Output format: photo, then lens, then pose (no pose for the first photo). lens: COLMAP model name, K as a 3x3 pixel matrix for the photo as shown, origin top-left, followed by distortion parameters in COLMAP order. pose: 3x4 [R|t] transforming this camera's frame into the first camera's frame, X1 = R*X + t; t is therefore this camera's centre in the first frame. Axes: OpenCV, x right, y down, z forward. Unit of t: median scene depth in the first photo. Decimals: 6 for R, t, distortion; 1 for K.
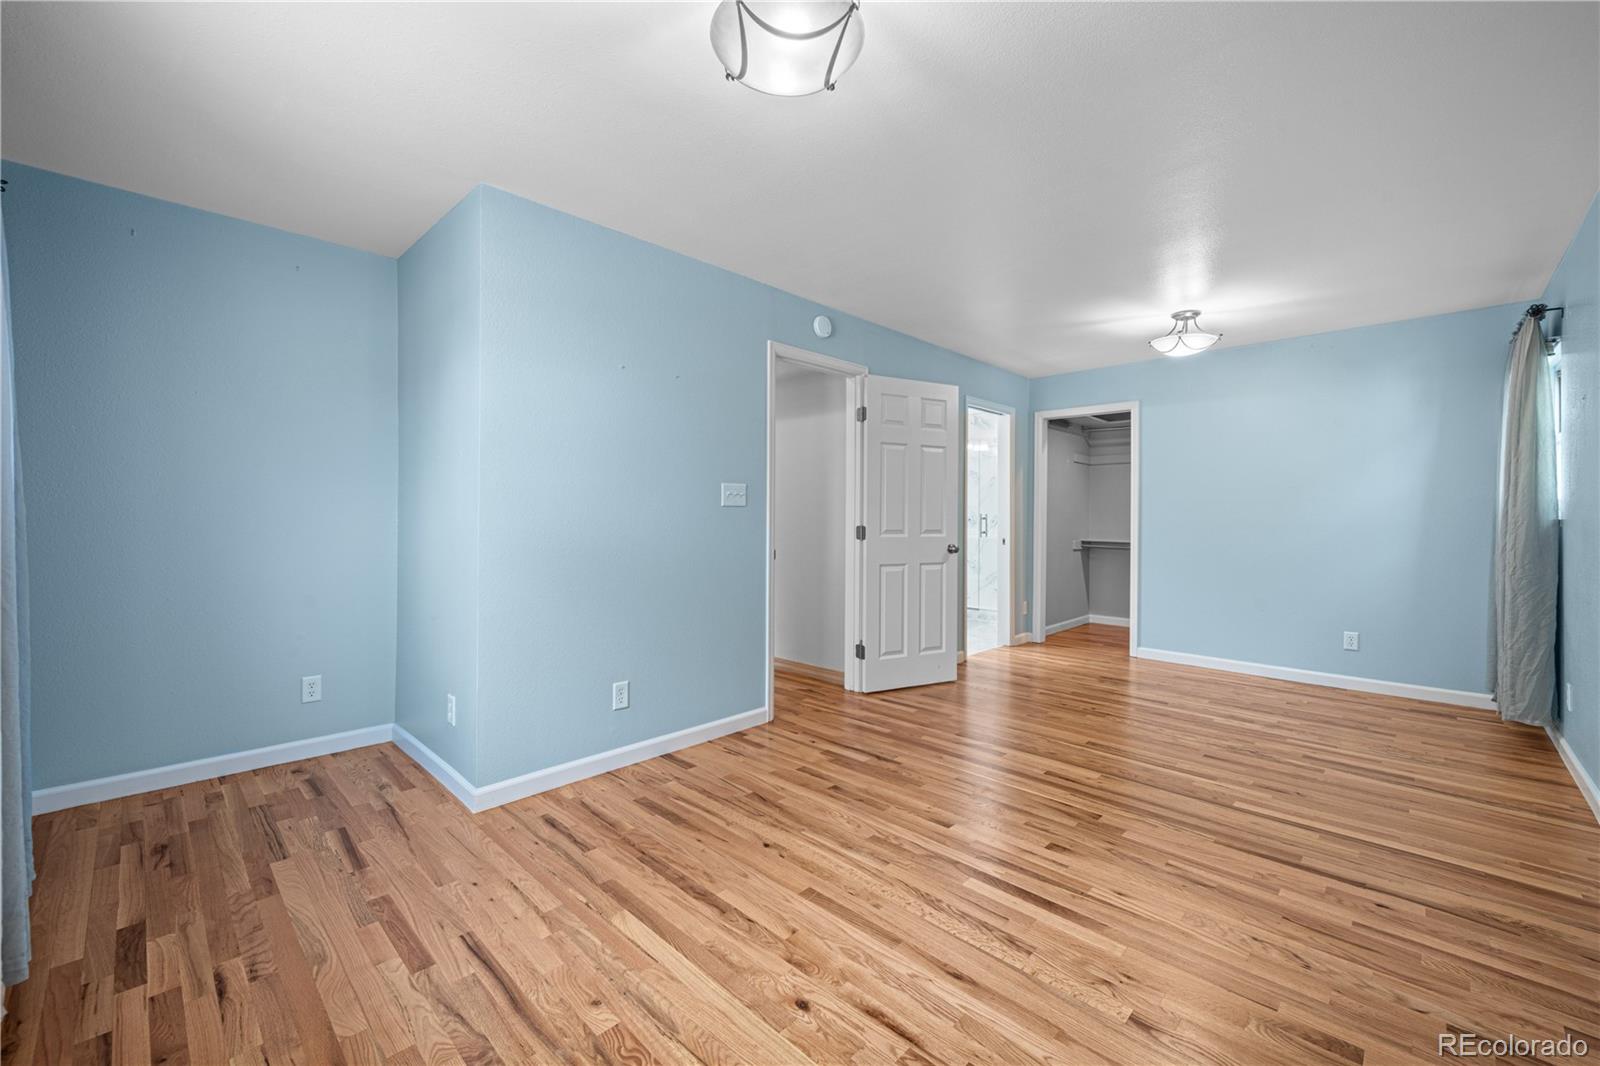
lens RADIAL K [[649.4, 0, 800.0], [0, 649.4, 529.9], [0, 0, 1]] dist [0.005674, 0.000074]
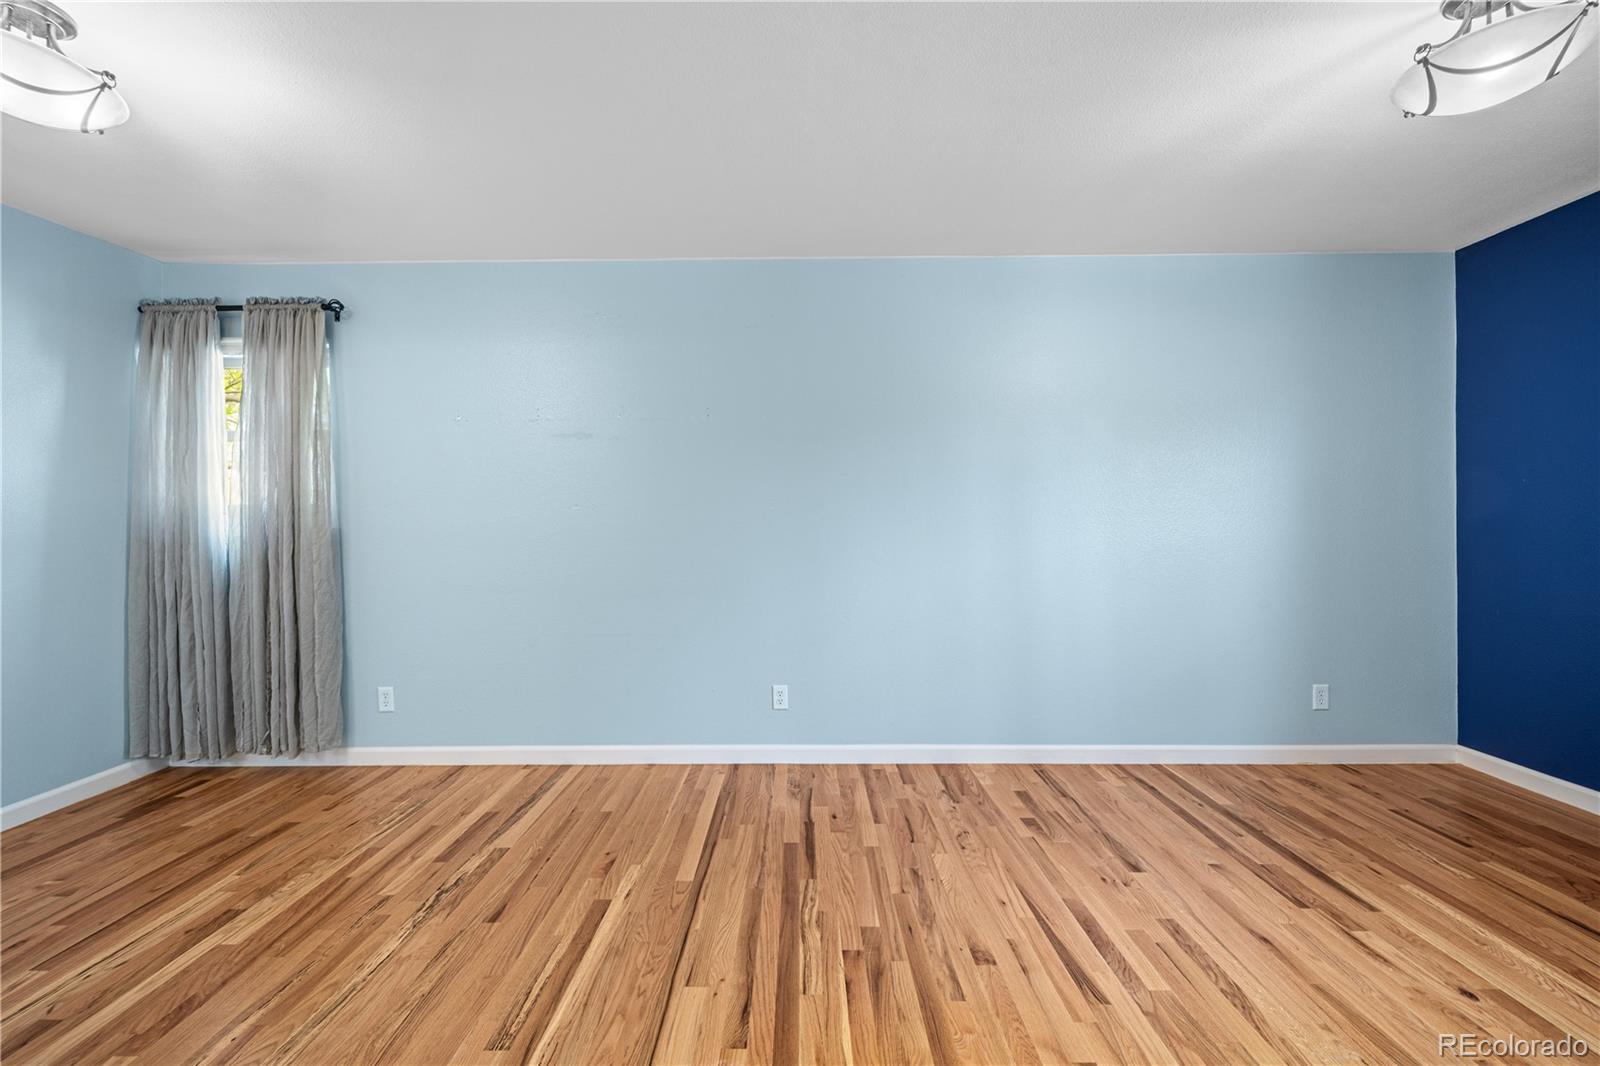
lens RADIAL K [[649.4, 0, 803.3], [0, 649.4, 529.9], [0, 0, 1]] dist [0.005674, 0.000074]
pose [[-0.697955, -0.004119, 0.716130, 0.000744], [0.014756, 0.999688, 0.020131, -0.021995], [-0.715990, 0.024618, -0.697677, 1.520745]]
